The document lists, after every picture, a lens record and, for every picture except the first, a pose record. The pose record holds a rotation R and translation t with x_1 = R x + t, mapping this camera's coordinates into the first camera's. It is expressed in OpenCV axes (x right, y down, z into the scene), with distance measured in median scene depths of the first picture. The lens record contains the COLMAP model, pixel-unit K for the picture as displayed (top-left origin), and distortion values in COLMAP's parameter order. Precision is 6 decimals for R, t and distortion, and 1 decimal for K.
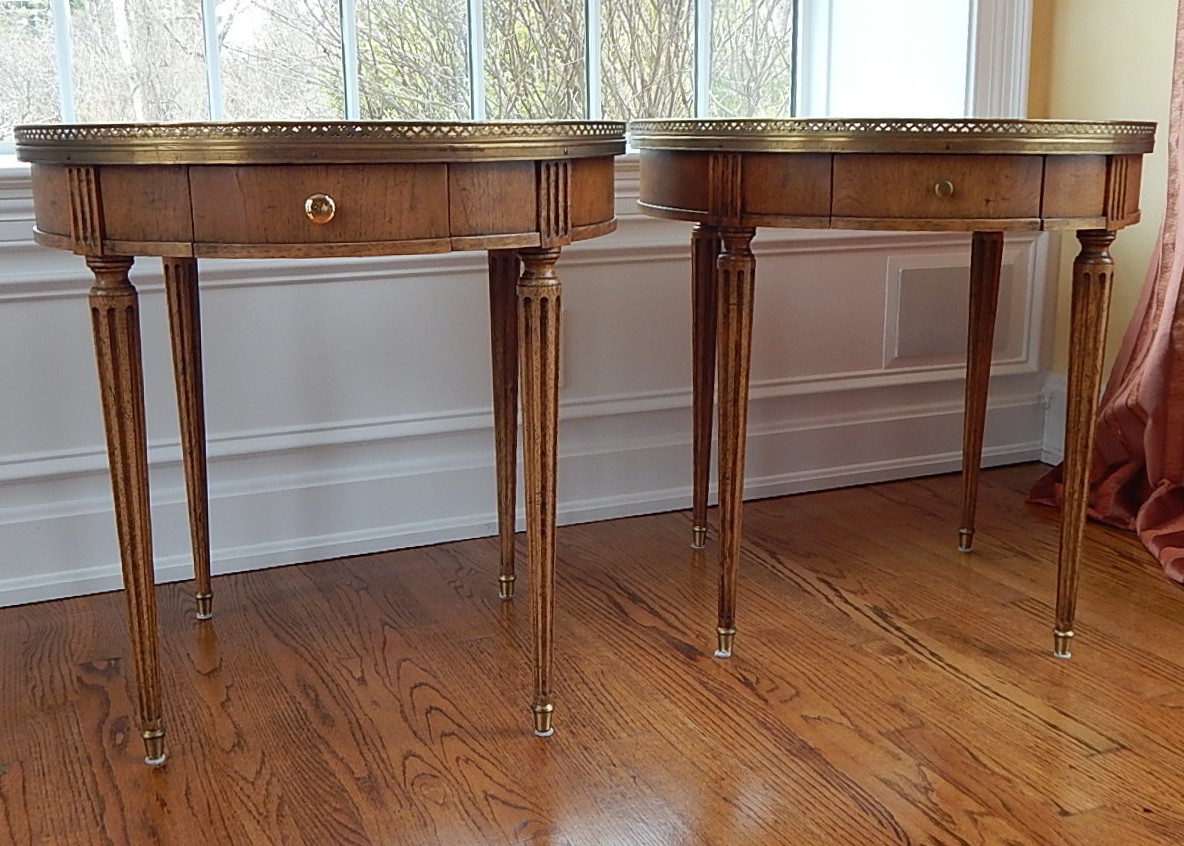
lens RADIAL K [[1325.7, 0, 588.4], [0, 1325.7, 420.8], [0, 0, 1]] dist [-0.007897, 0.000000]
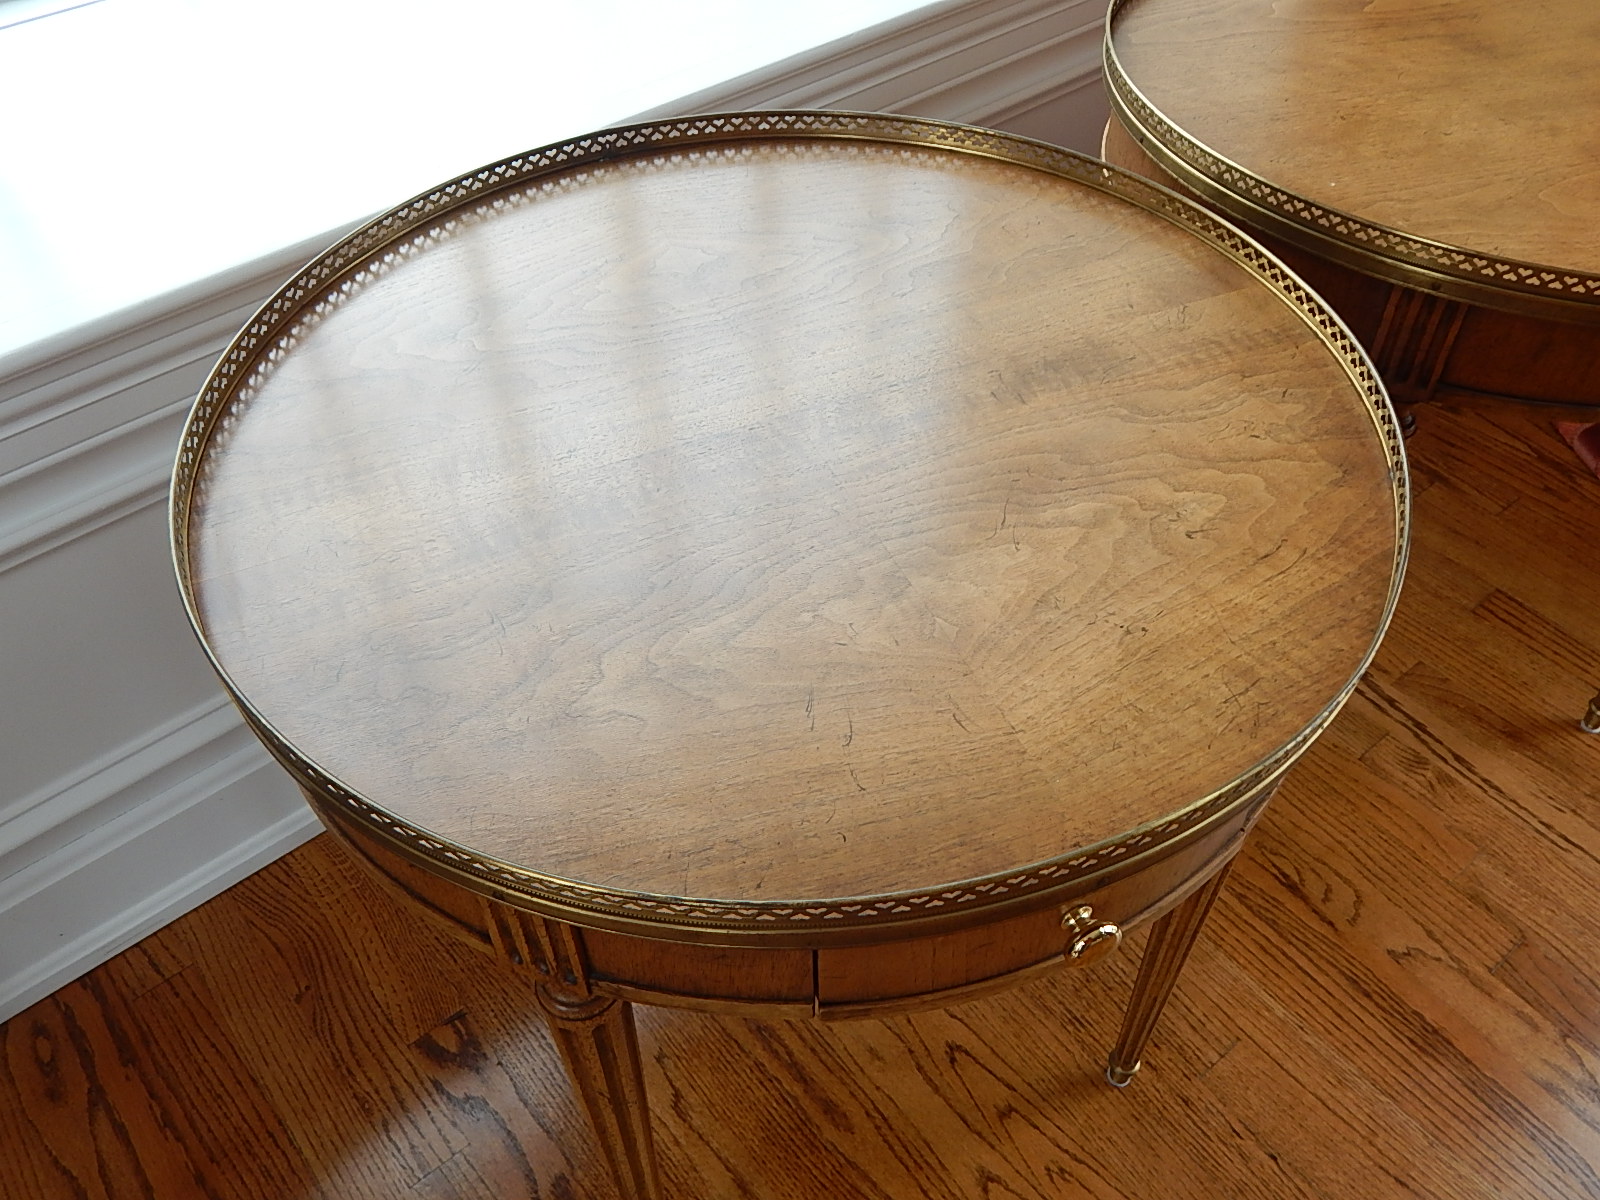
lens RADIAL K [[1331.0, 0, 810.6], [0, 1331.0, 596.1], [0, 0, 1]] dist [0.000980, -0.002366]
pose [[0.964555, -0.185787, 0.187397, -0.282469], [0.052749, 0.831565, 0.552916, -0.413357], [-0.258557, -0.523433, 0.811890, 0.518844]]
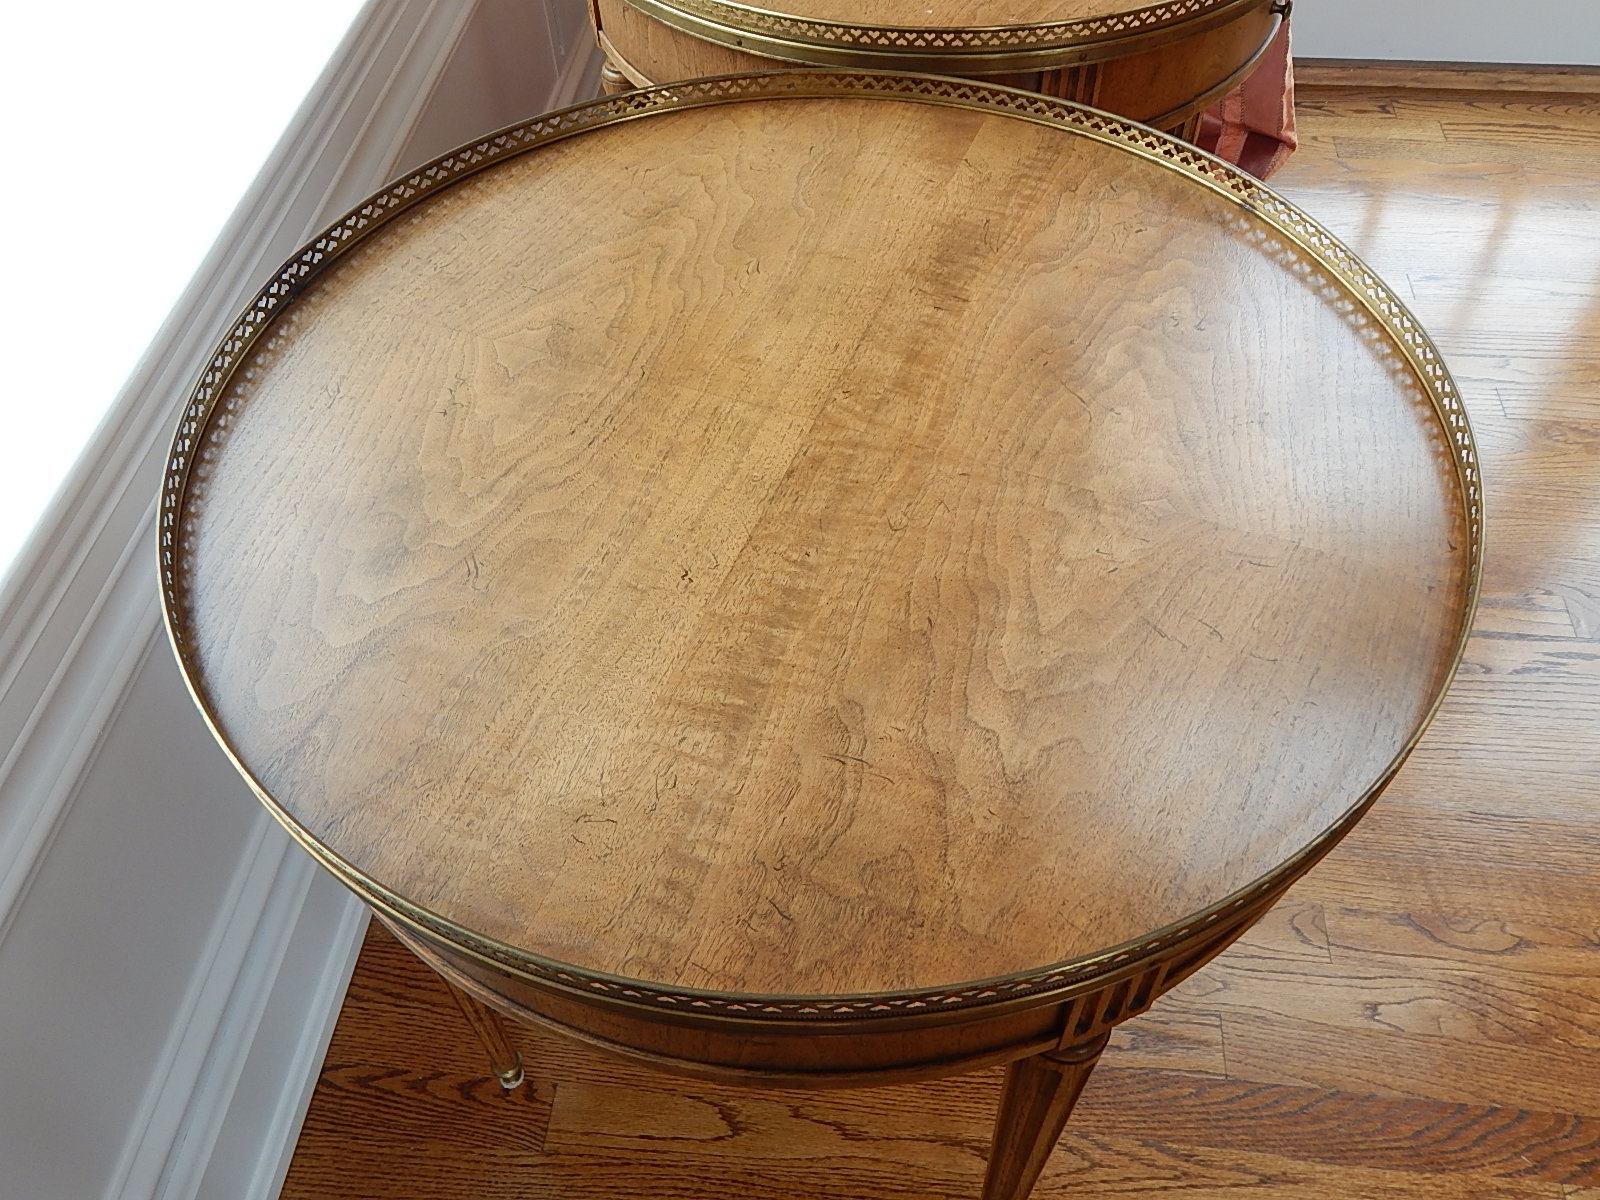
lens RADIAL K [[1331.0, 0, 804.0], [0, 1331.0, 590.0], [0, 0, 1]] dist [0.000980, -0.002366]
pose [[0.510376, -0.660000, 0.551286, -0.471008], [0.208048, 0.716788, 0.665530, -0.461198], [-0.834405, -0.224977, 0.503144, 0.705252]]
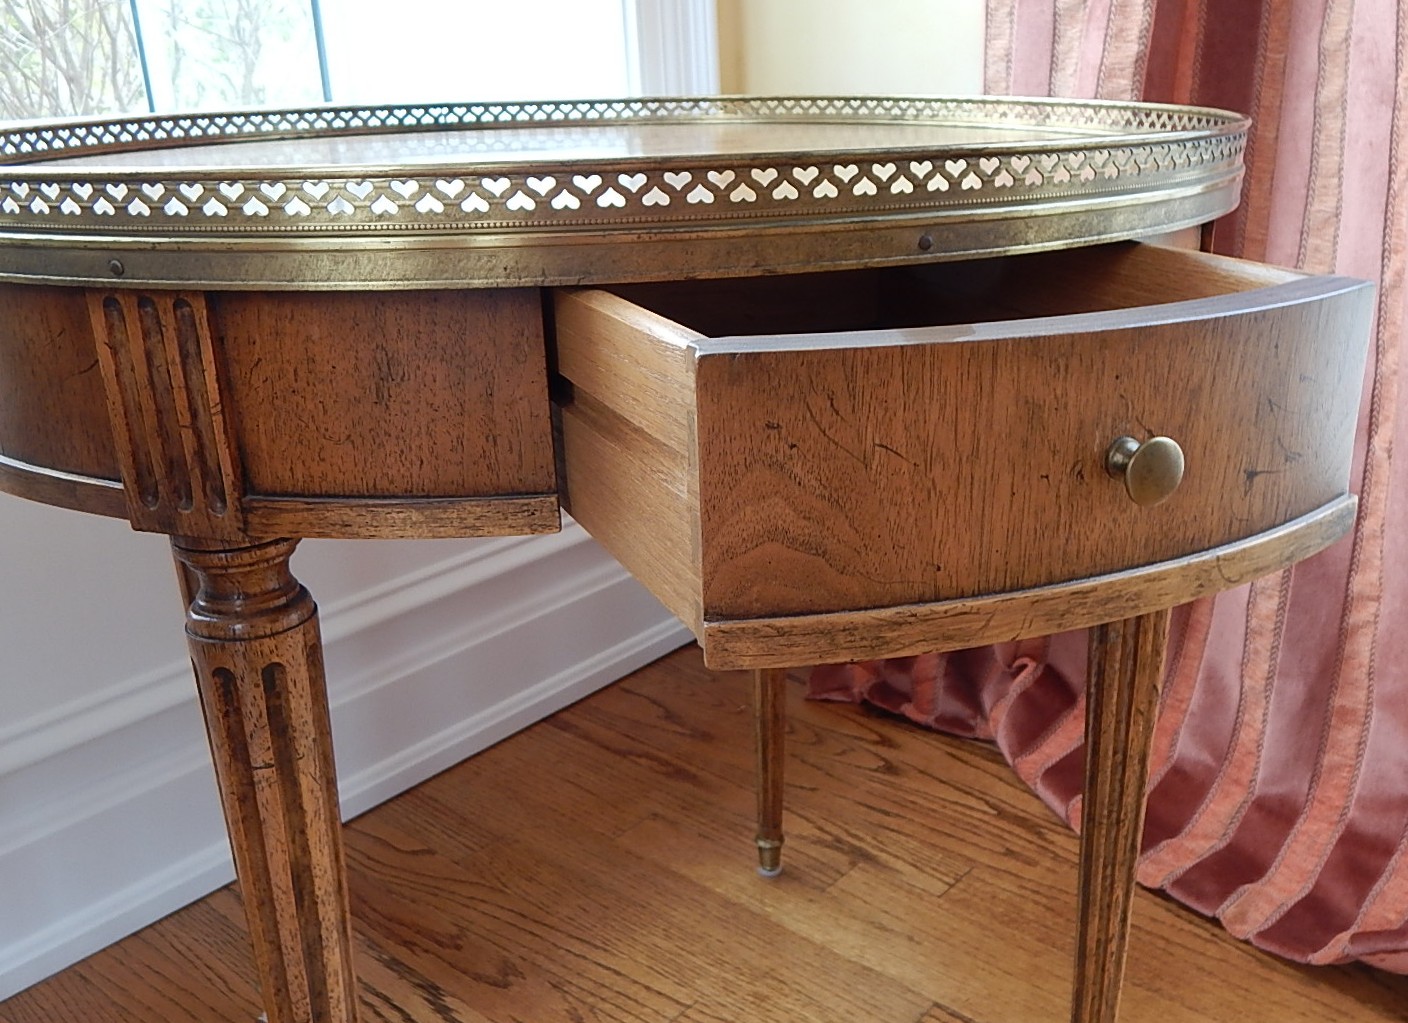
lens RADIAL K [[1309.6, 0, 735.2], [0, 1309.6, 505.3], [0, 0, 1]] dist [-0.006301, 0.000000]
pose [[0.902990, -0.156584, 0.400113, 0.095304], [0.112513, 0.984908, 0.131520, -0.174201], [-0.414669, -0.073743, 0.906979, 0.676641]]
